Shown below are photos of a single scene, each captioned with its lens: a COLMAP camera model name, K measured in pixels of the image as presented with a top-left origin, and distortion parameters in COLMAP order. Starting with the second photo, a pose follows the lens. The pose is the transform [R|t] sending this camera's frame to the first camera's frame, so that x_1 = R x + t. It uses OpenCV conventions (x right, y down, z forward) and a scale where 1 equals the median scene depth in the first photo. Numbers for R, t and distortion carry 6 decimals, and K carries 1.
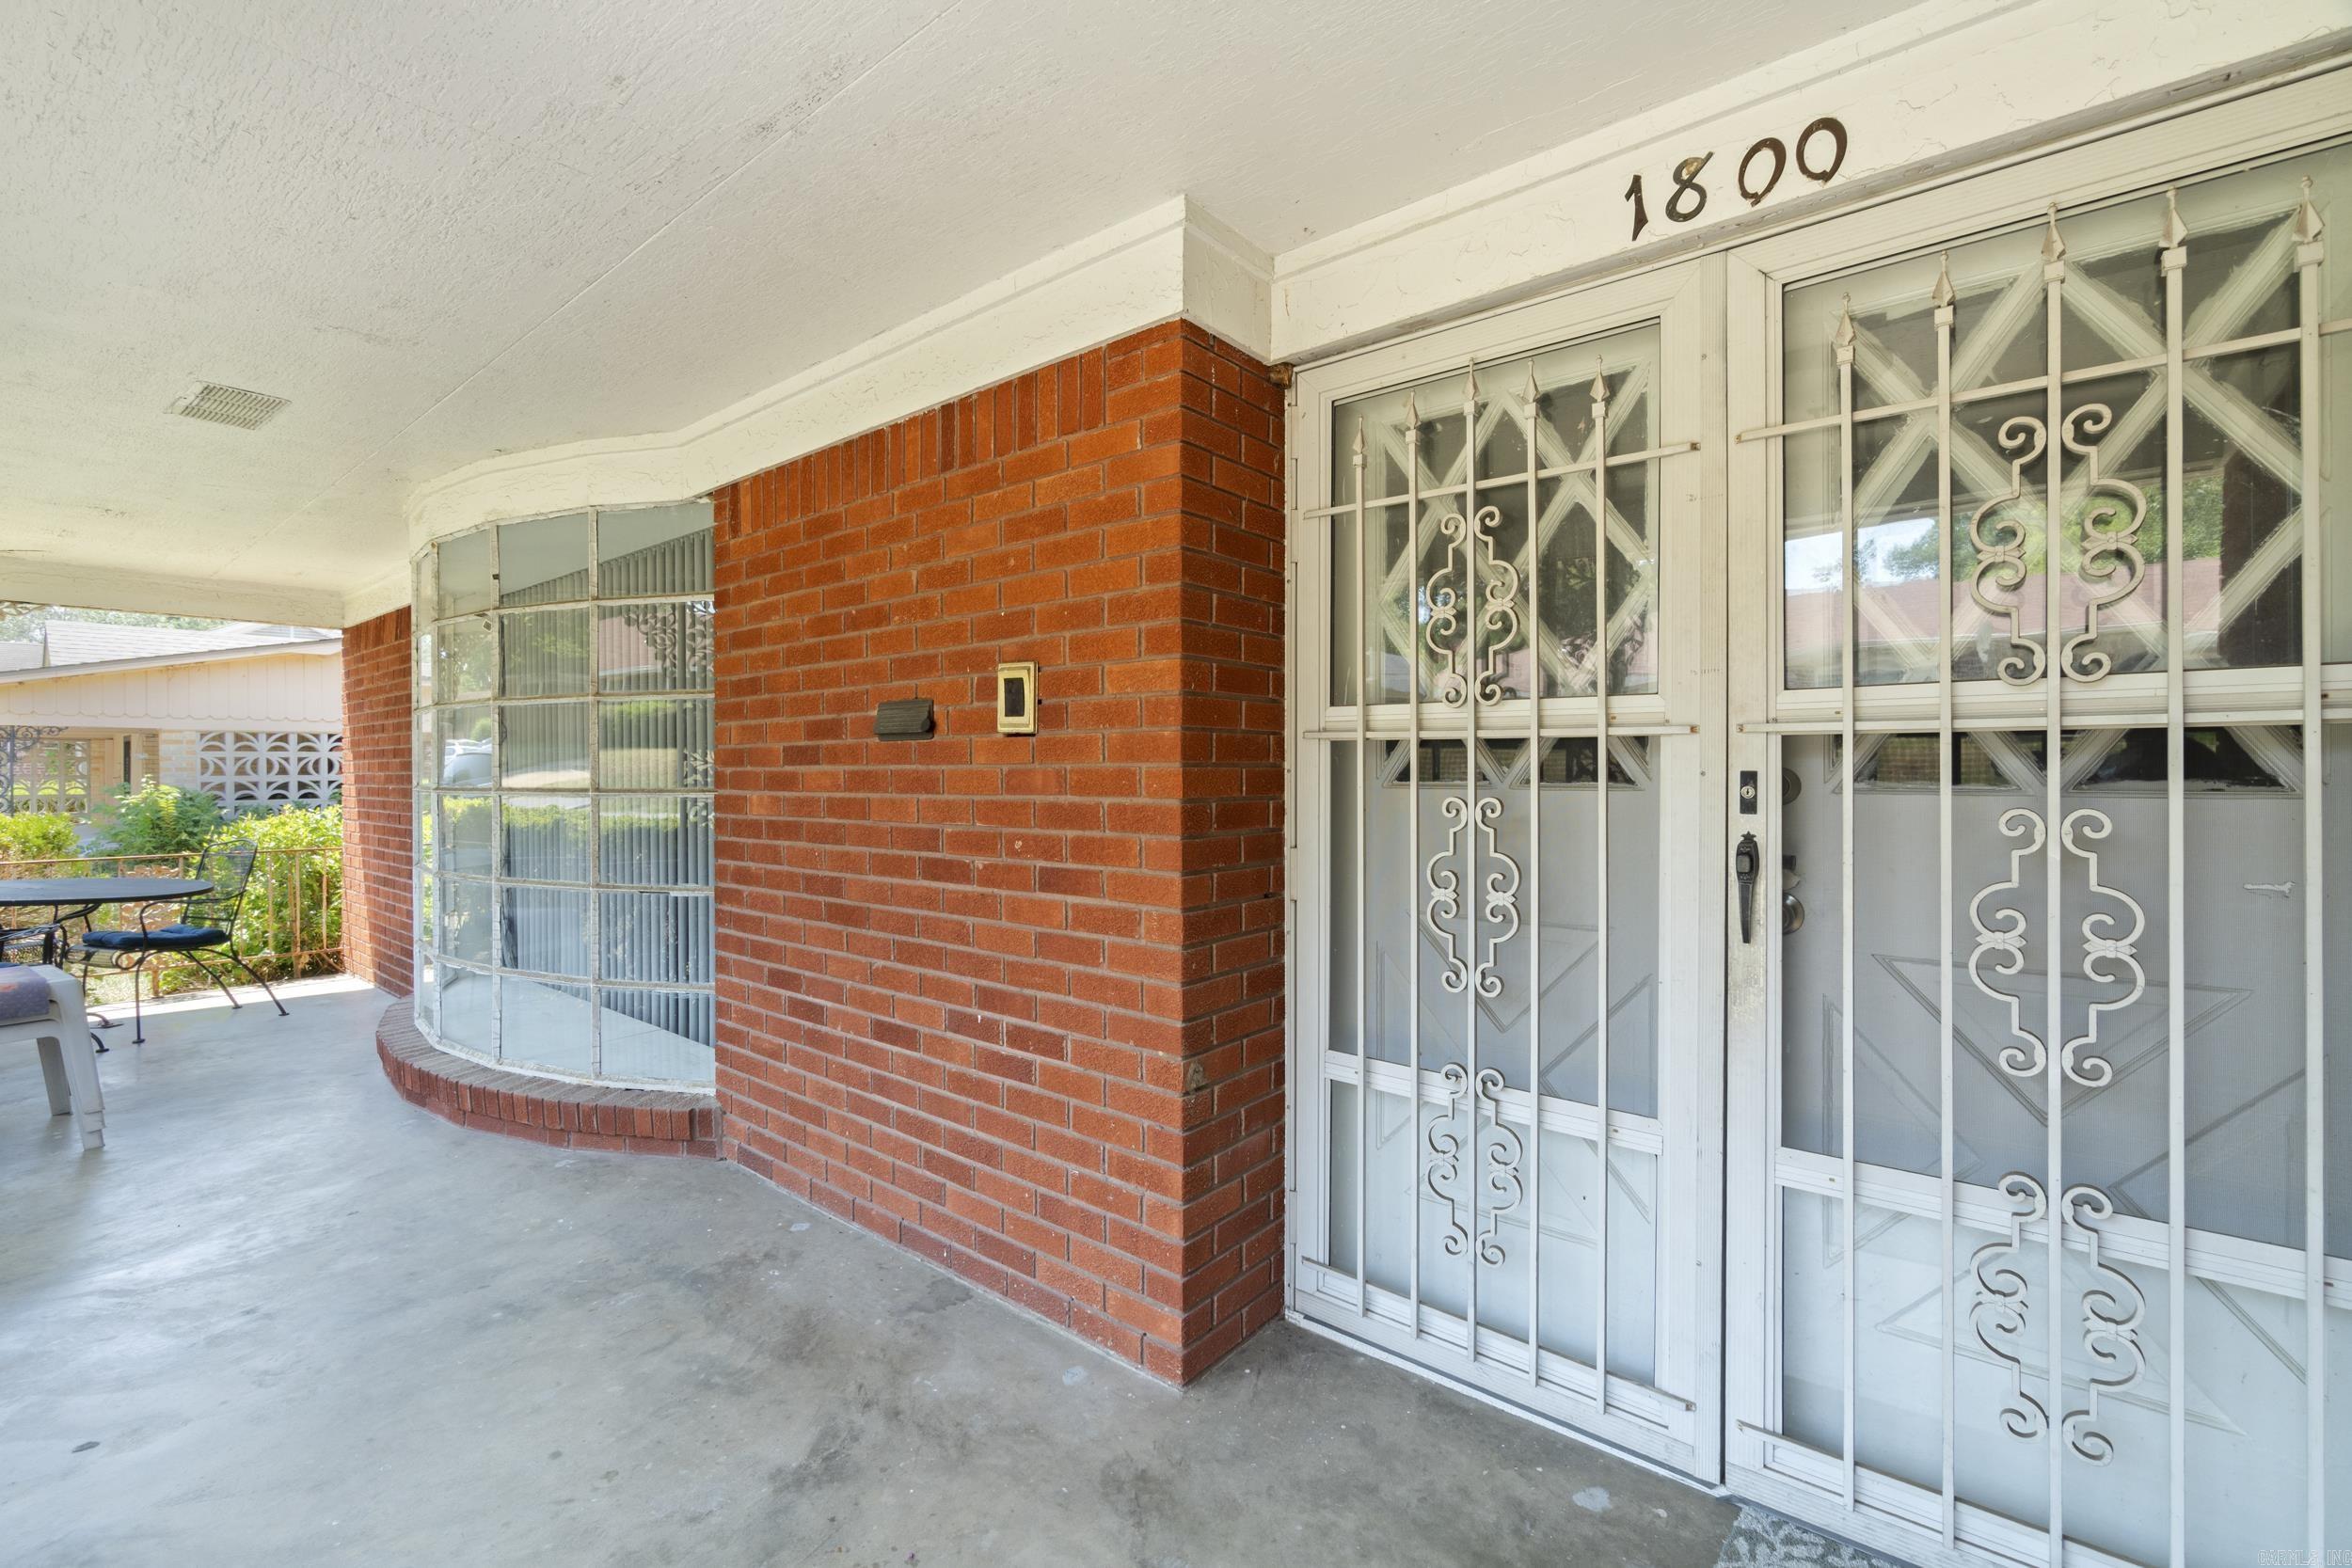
lens RADIAL K [[1020.1, 0, 1163.6], [0, 1020.1, 776.7], [0, 0, 1]] dist [-0.001796, -0.000180]
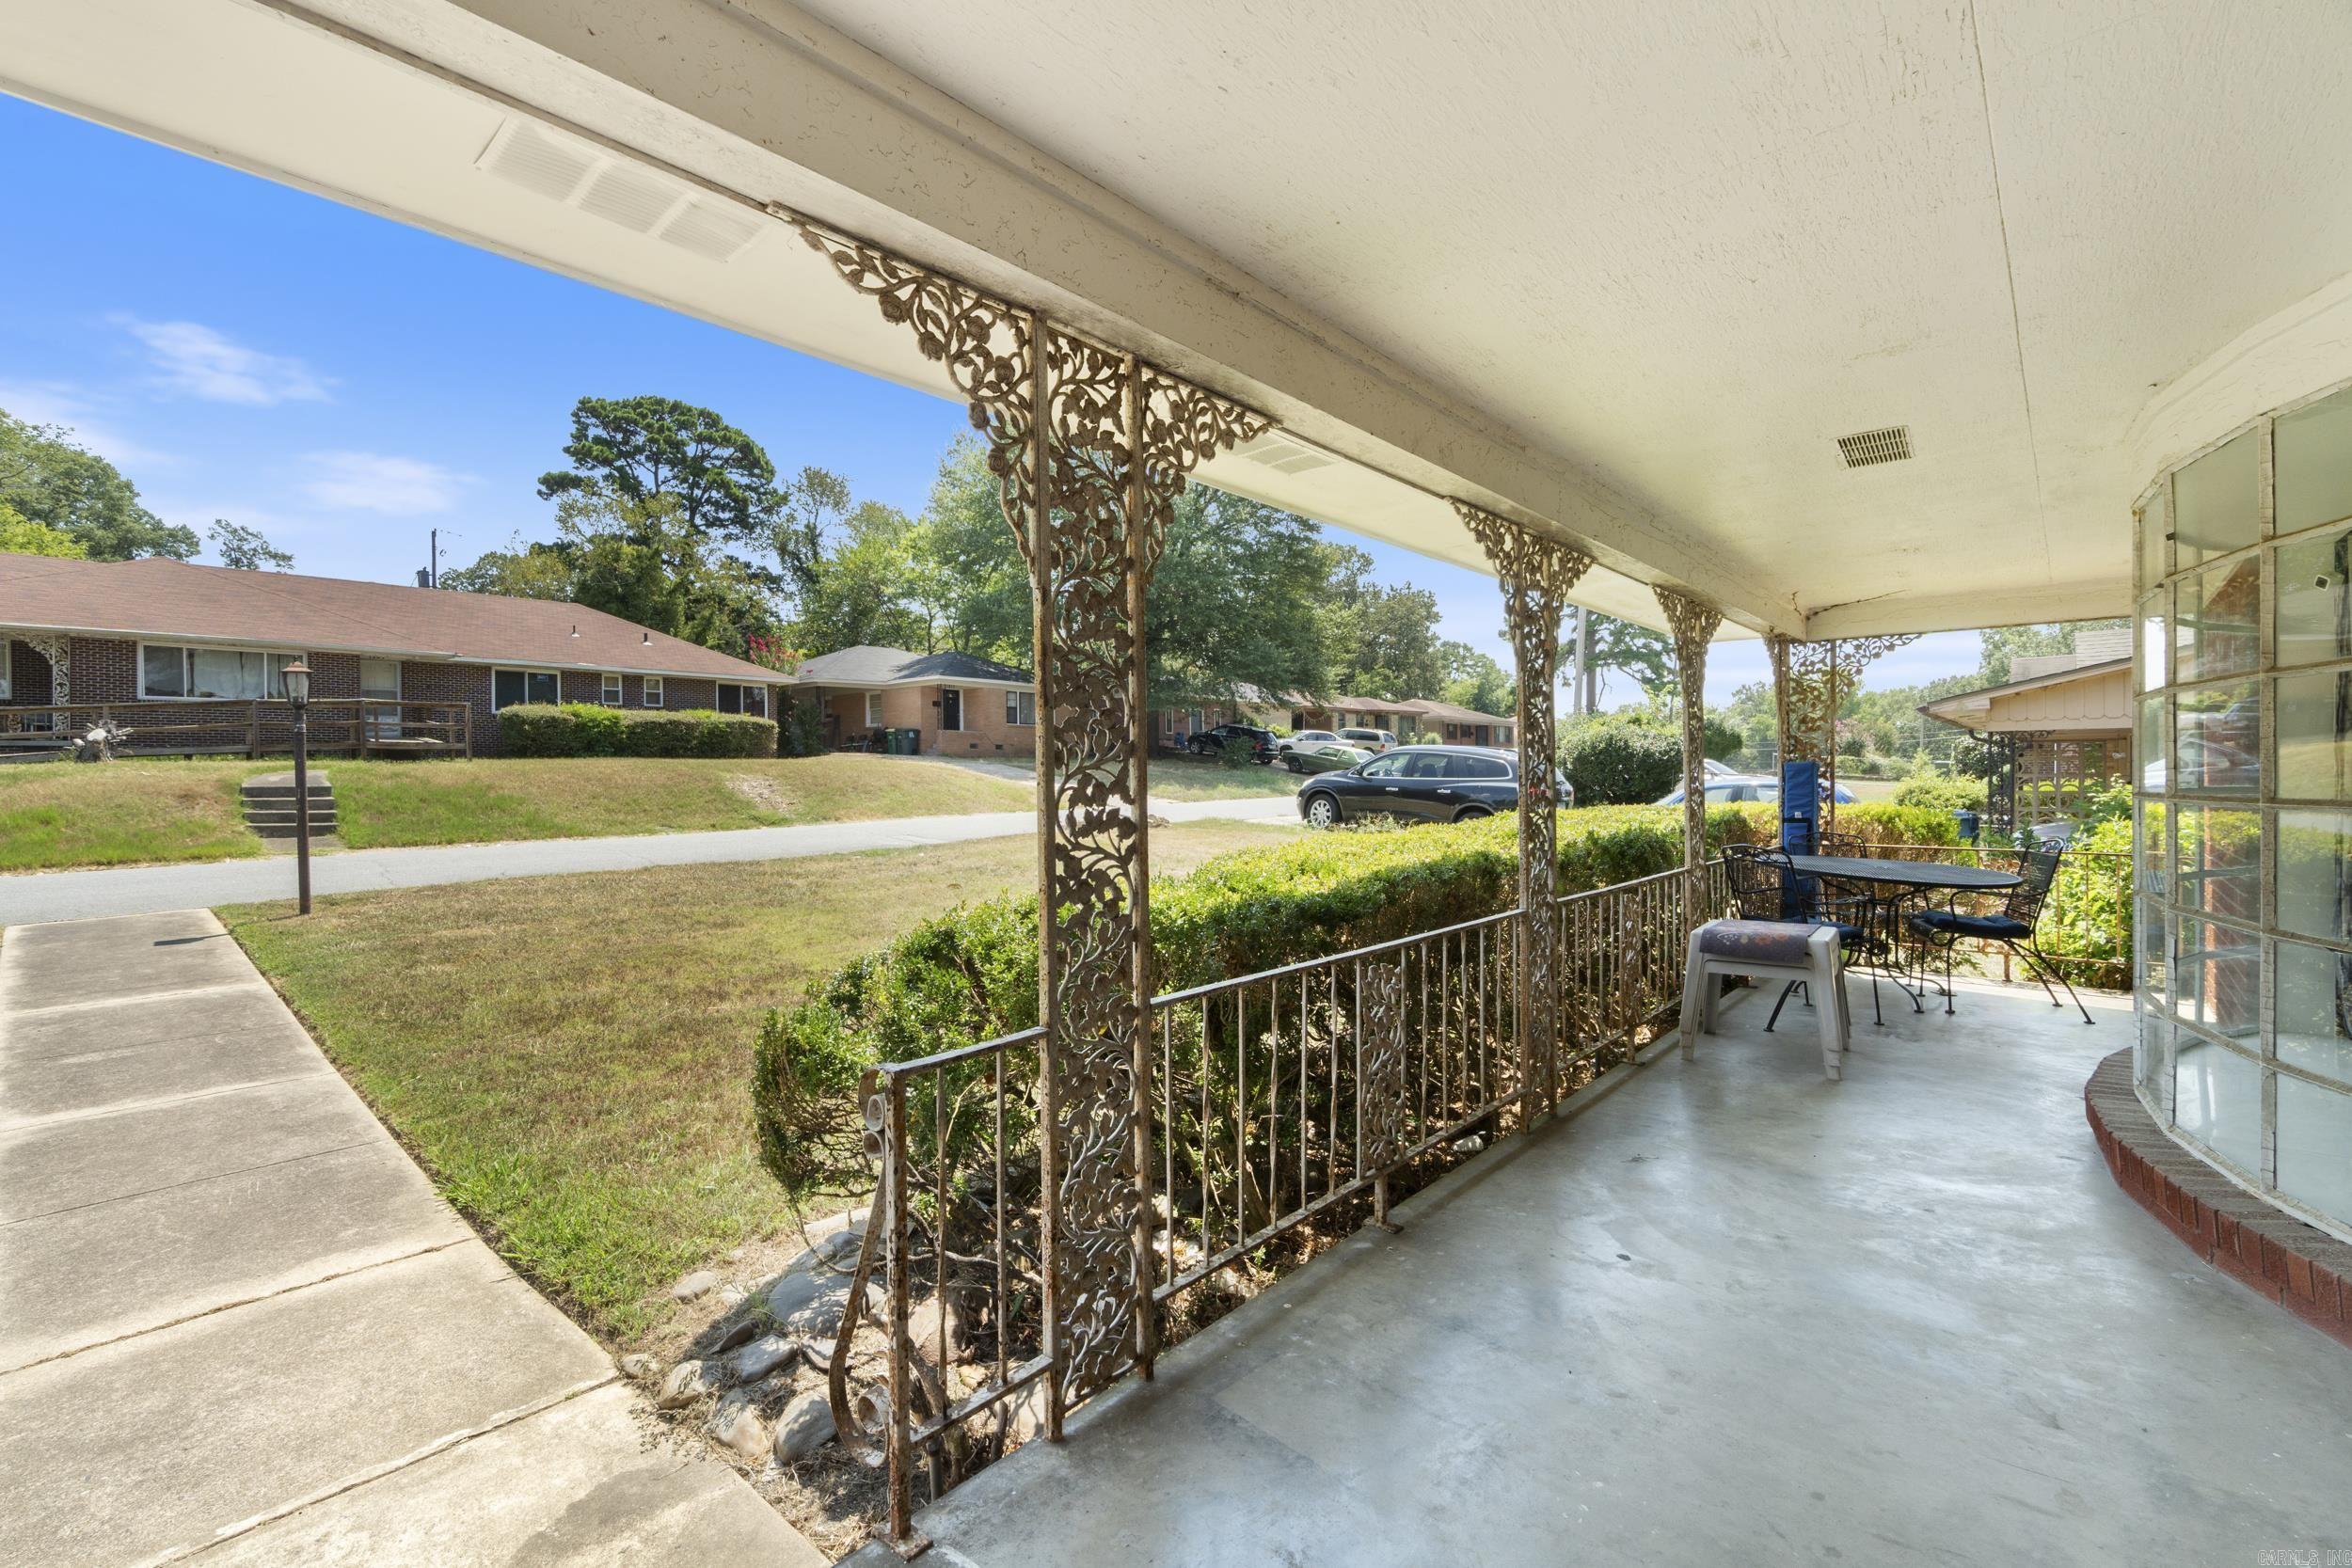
lens RADIAL K [[1020.1, 0, 1163.6], [0, 1020.1, 776.7], [0, 0, 1]] dist [-0.001796, -0.000180]
pose [[-0.040106, 0.003377, -0.999190, 0.214251], [-0.001641, 0.999993, 0.003446, -0.004457], [0.999194, 0.001778, -0.040101, 0.244094]]
